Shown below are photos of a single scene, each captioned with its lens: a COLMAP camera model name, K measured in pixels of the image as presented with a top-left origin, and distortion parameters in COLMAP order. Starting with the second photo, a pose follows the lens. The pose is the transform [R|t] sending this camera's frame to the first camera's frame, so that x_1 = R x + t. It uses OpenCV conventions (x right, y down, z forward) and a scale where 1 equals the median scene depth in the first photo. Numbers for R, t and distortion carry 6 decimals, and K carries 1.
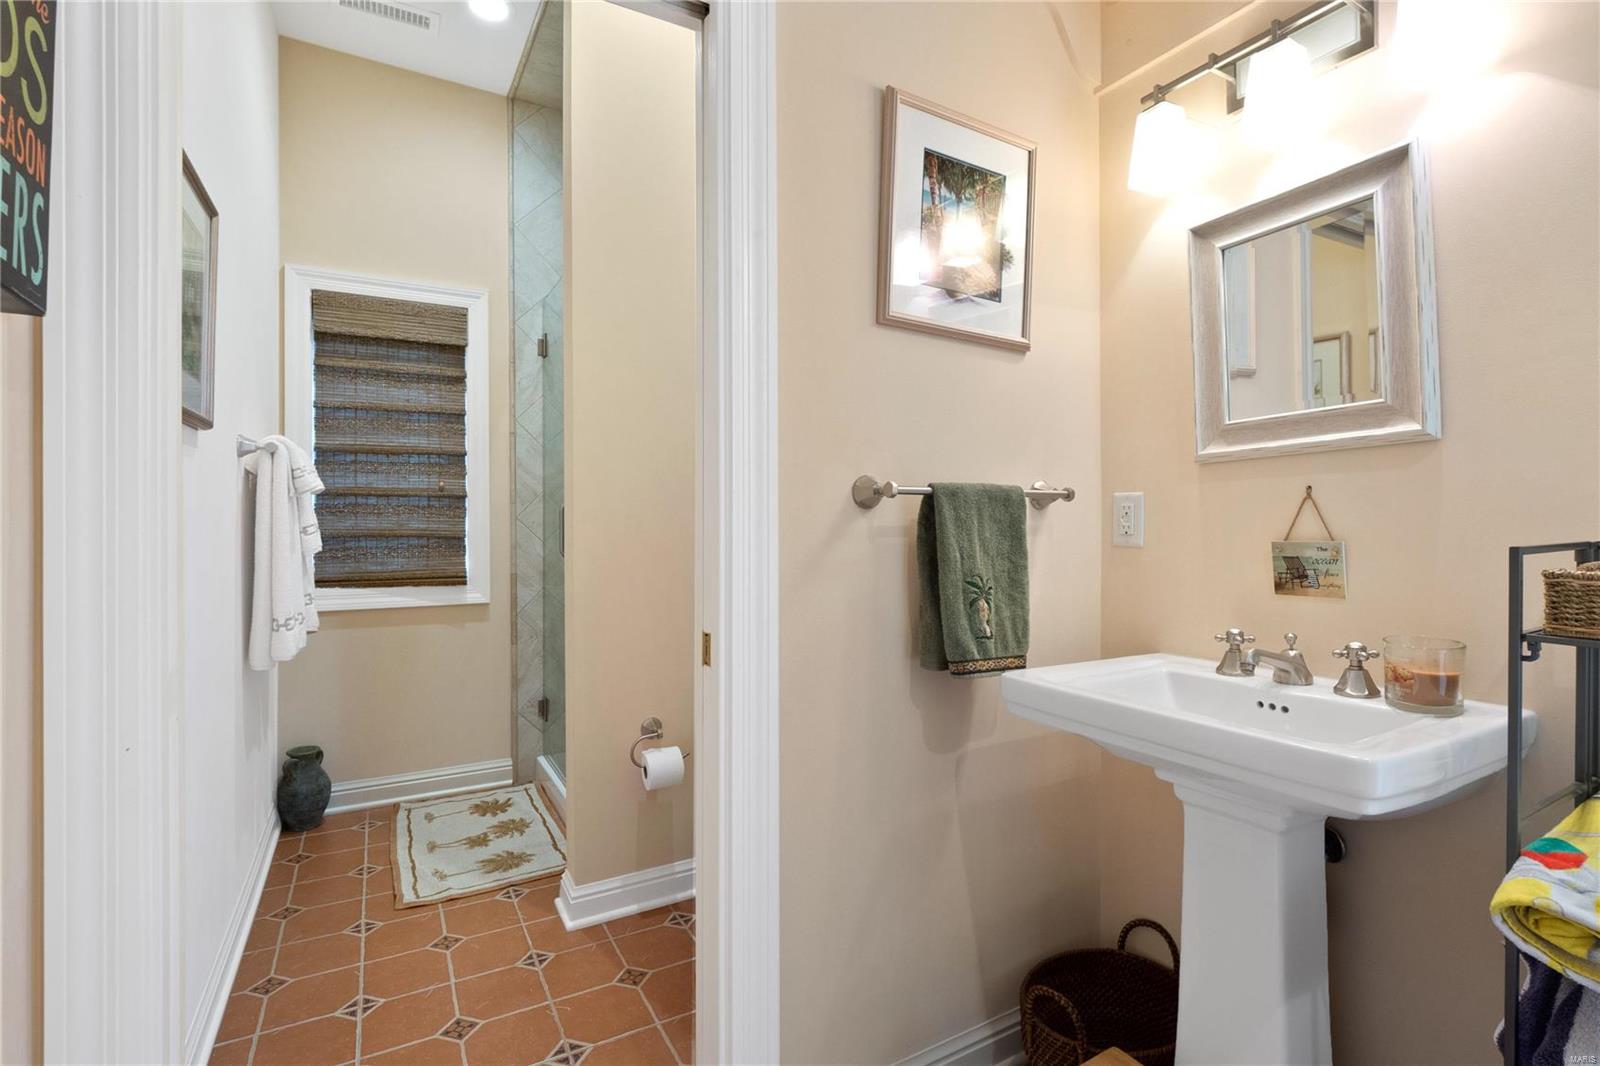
lens RADIAL K [[750.5, 0, 792.8], [0, 750.5, 536.8], [0, 0, 1]] dist [-0.000349, -0.000356]
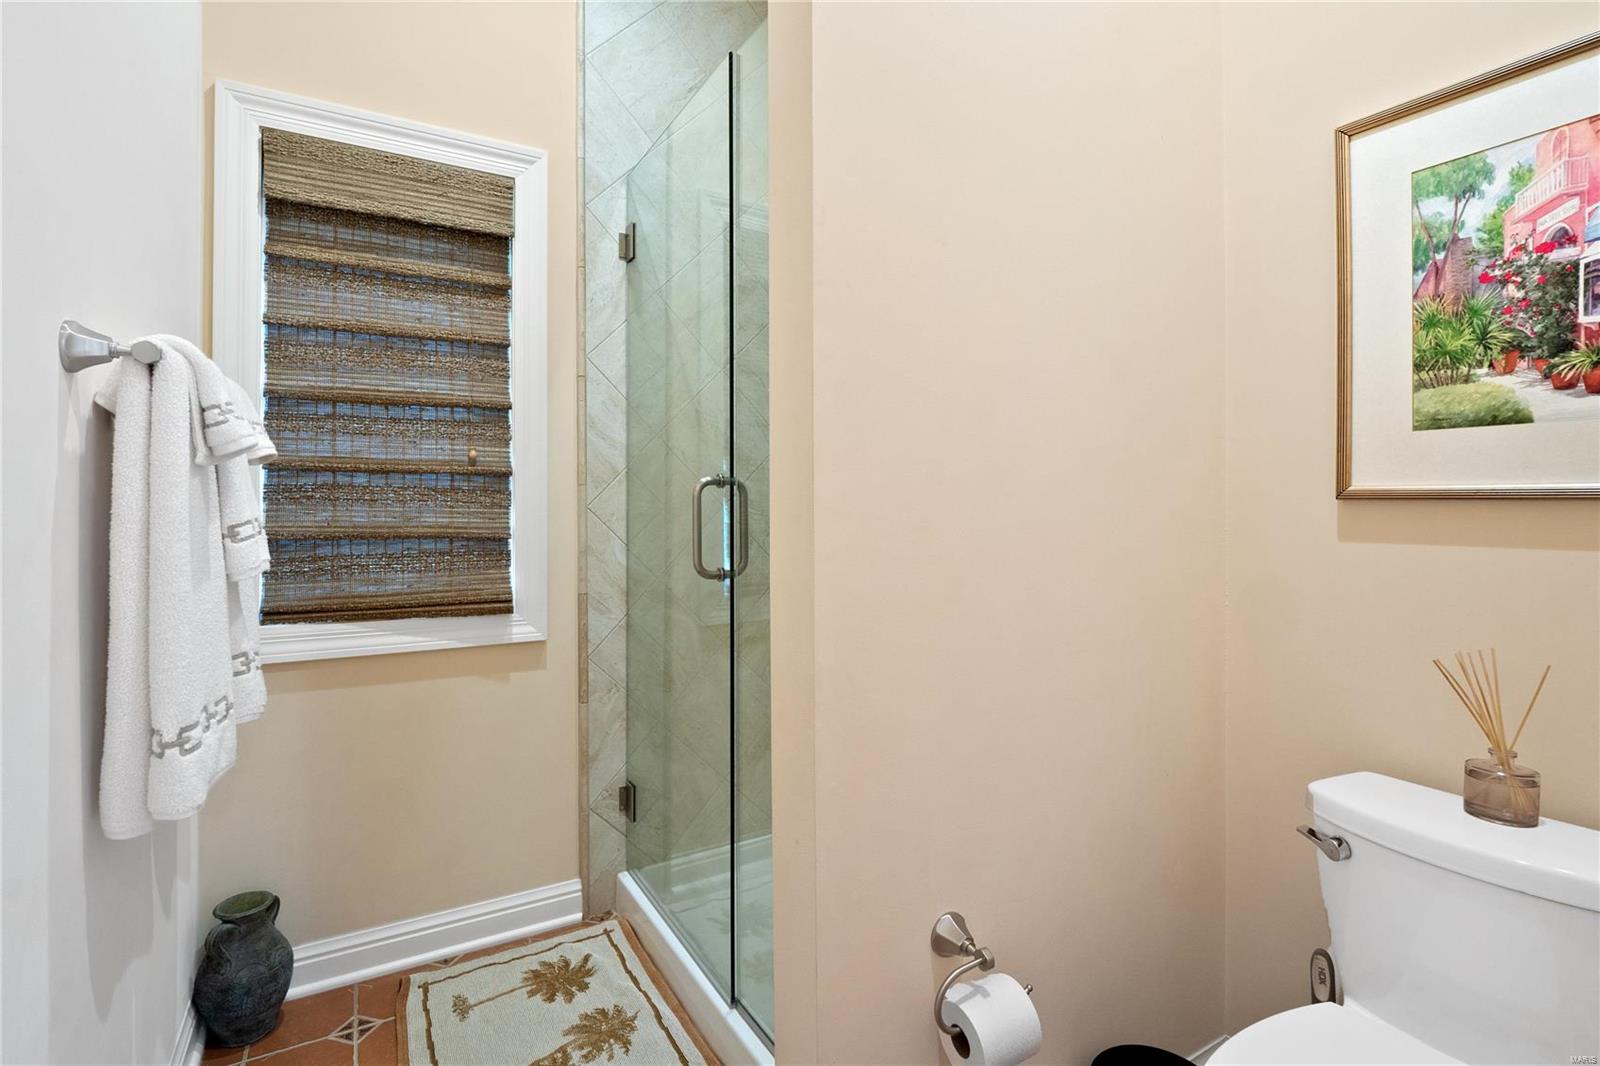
lens RADIAL K [[745.5, 0, 809.5], [0, 745.5, 523.2], [0, 0, 1]] dist [-0.012648, 0.000654]
pose [[0.999005, -0.001297, 0.044582, -0.218907], [0.001474, 0.999991, -0.003948, -0.009322], [-0.044577, 0.004010, 0.998998, 0.373506]]
